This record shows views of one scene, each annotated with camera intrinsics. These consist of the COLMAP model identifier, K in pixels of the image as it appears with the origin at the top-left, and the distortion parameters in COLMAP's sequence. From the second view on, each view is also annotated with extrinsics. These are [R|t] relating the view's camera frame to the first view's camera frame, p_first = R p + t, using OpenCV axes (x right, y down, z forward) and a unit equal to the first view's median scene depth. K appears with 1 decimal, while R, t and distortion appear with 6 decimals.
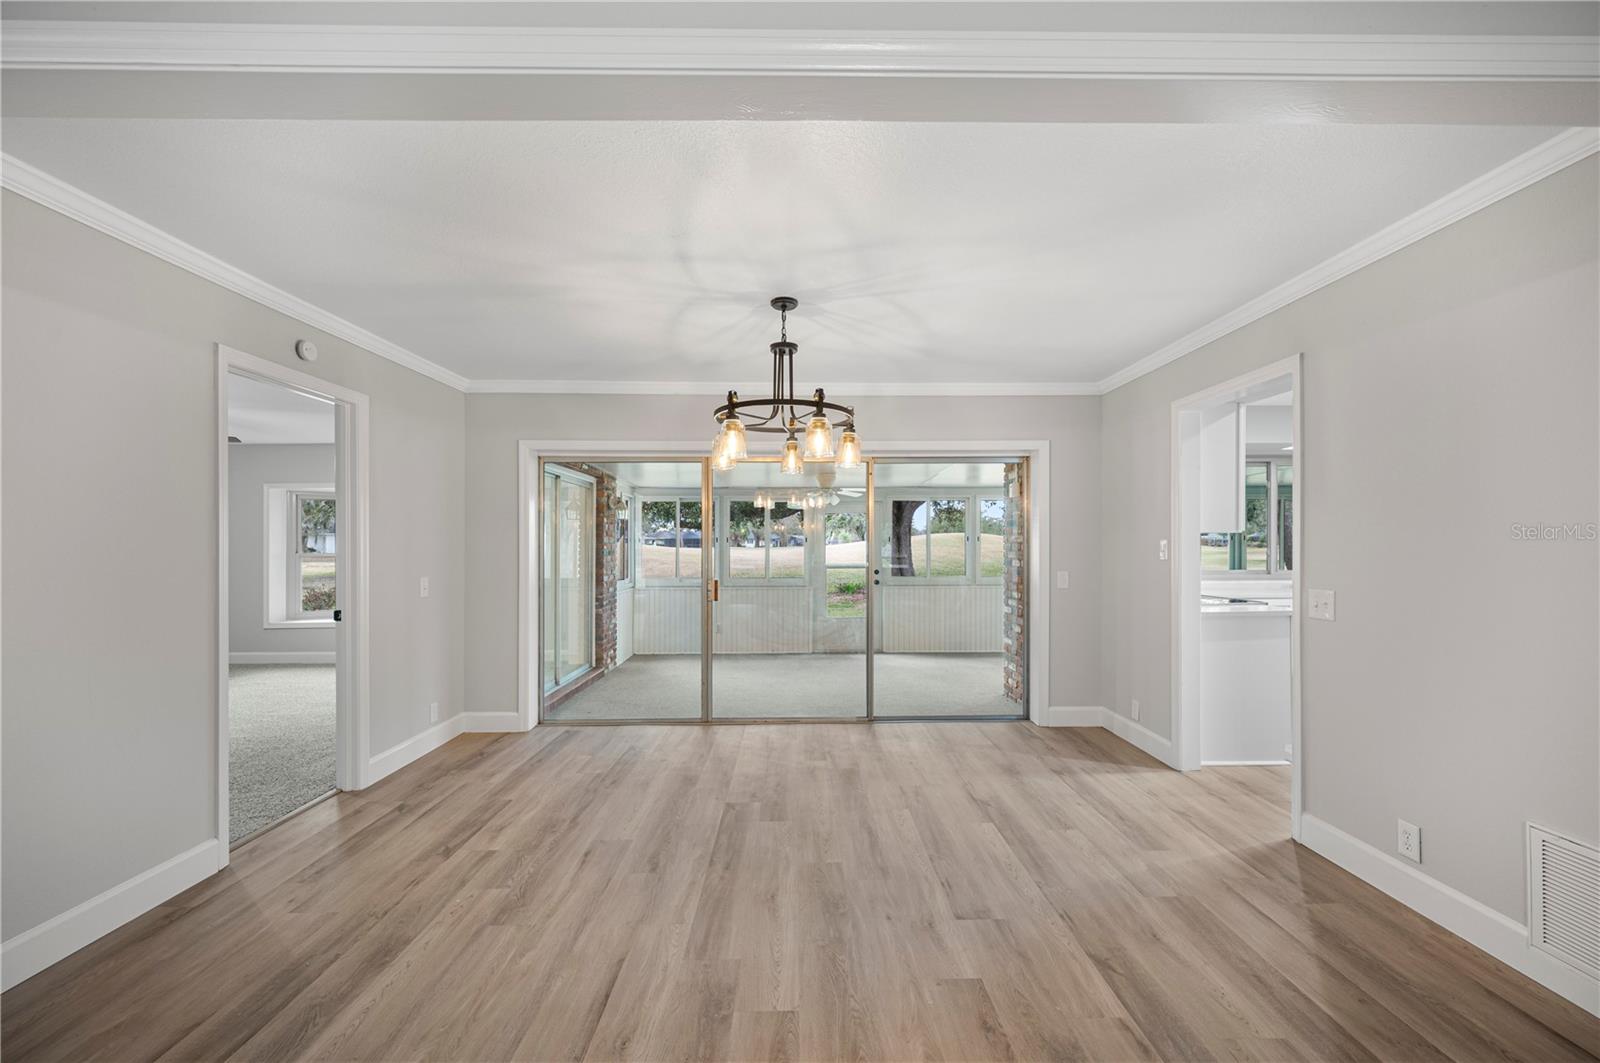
lens RADIAL K [[636.2, 0, 803.1], [0, 636.2, 525.7], [0, 0, 1]] dist [0.003398, -0.000230]
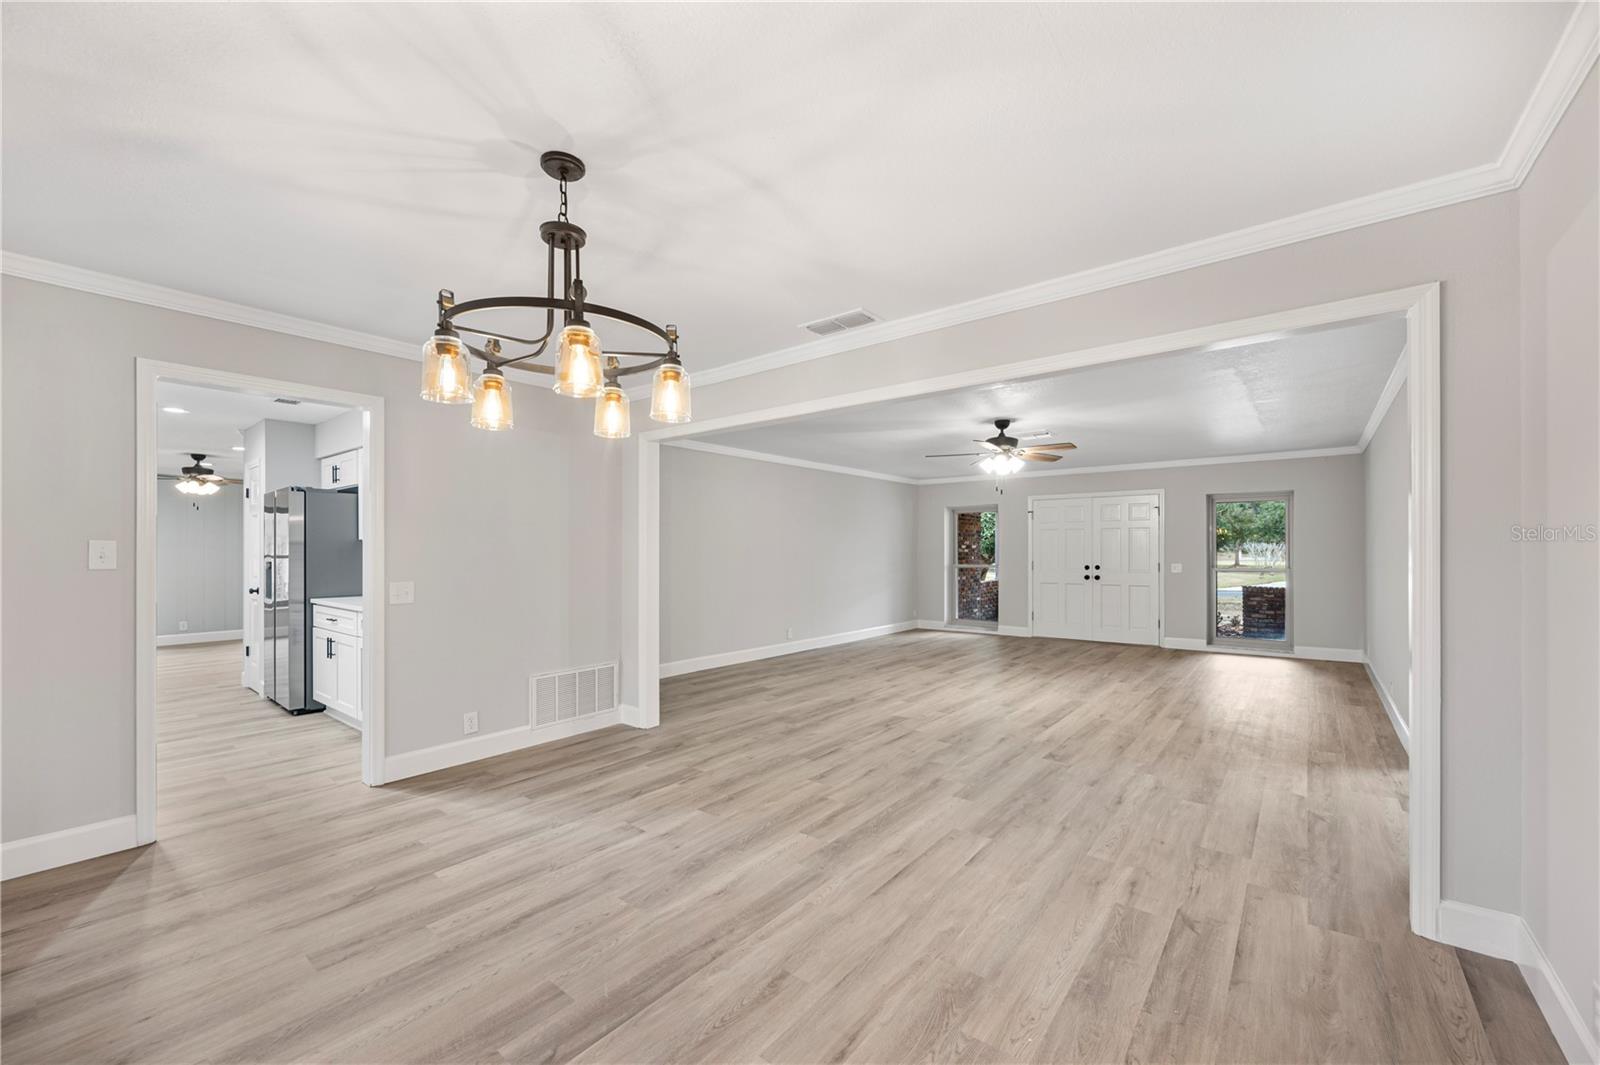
lens RADIAL K [[636.2, 0, 801.6], [0, 636.2, 542.6], [0, 0, 1]] dist [0.003398, -0.000230]
pose [[-0.774715, 0.018046, 0.632053, -0.702446], [-0.012099, 0.998987, -0.043354, 0.061639], [-0.632195, -0.041234, -0.773711, 1.516608]]
